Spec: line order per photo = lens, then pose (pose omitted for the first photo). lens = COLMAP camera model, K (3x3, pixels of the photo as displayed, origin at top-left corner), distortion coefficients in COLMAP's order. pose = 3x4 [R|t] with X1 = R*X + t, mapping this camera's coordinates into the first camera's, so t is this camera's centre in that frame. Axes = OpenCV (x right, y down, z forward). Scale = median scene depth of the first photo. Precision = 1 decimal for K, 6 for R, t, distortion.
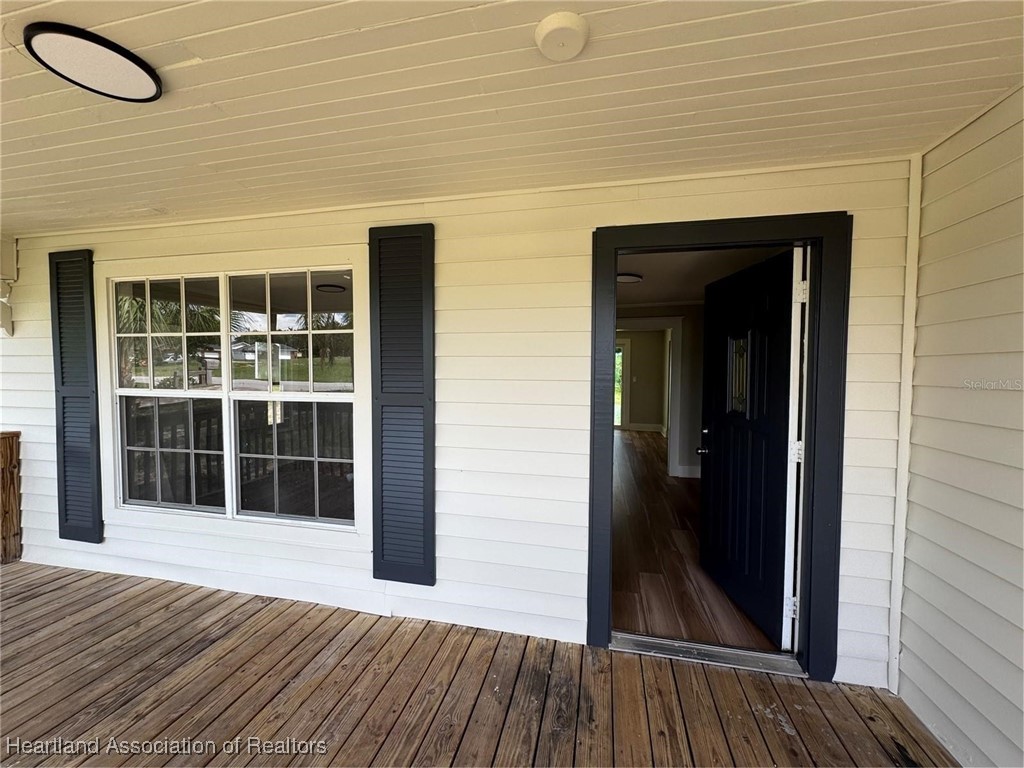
lens RADIAL K [[409.1, 0, 514.6], [0, 409.1, 385.2], [0, 0, 1]] dist [-0.002865, 0.000513]
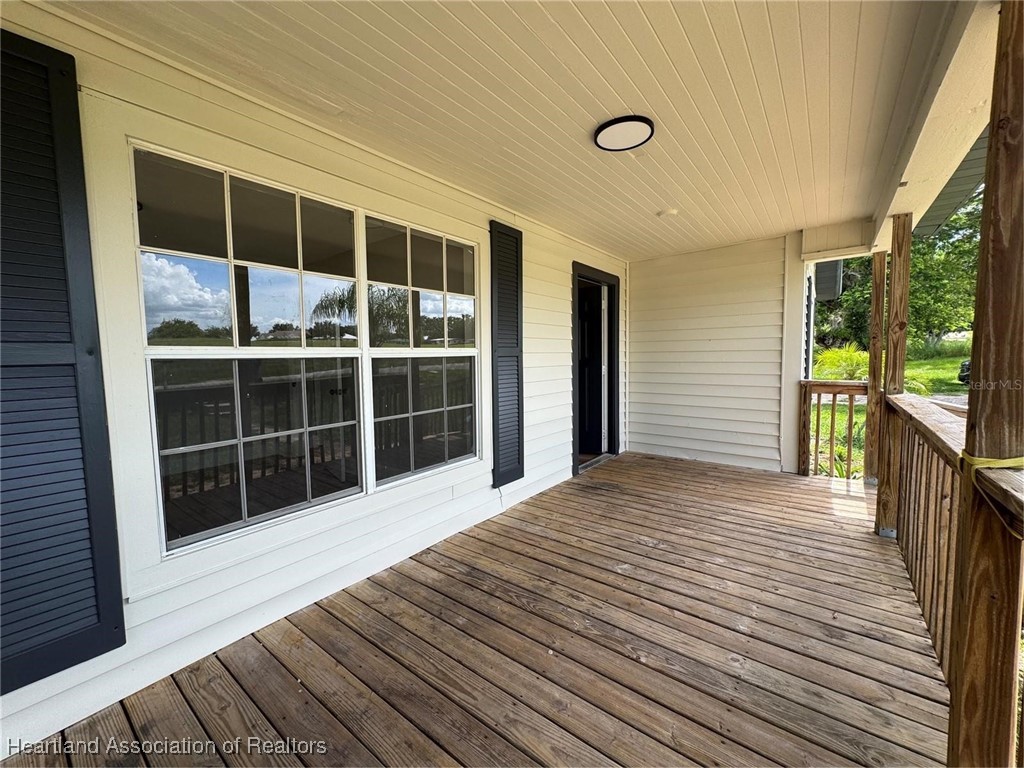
lens RADIAL K [[409.1, 0, 512.6], [0, 409.1, 384.5], [0, 0, 1]] dist [-0.002865, 0.000513]
pose [[0.423713, -0.077573, 0.902469, -1.533112], [0.051032, 0.996788, 0.061720, 0.061394], [-0.904358, 0.019903, 0.426310, 0.392801]]
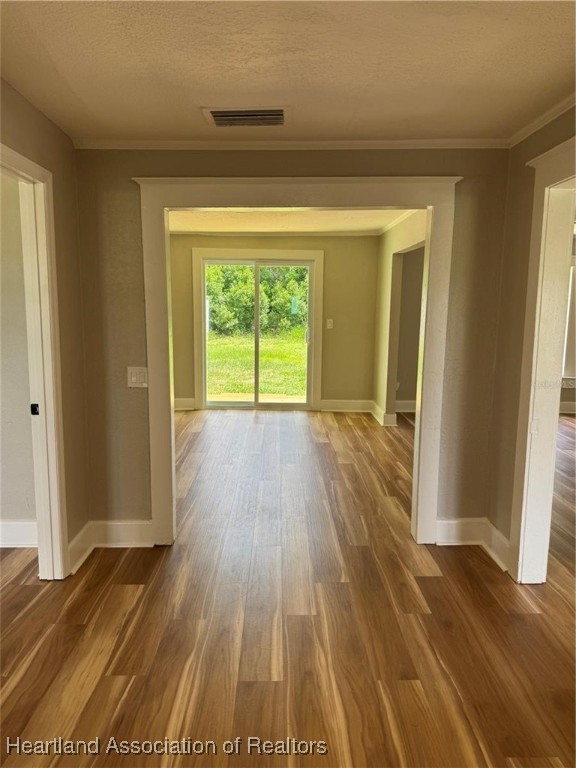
lens RADIAL K [[543.4, 0, 287.0], [0, 543.4, 382.3], [0, 0, 1]] dist [0.021397, -0.023701]
pose [[0.974494, -0.028645, 0.222579, 0.270090], [0.006161, 0.994861, 0.101060, -0.037030], [-0.224331, -0.097111, 0.969662, 1.139725]]
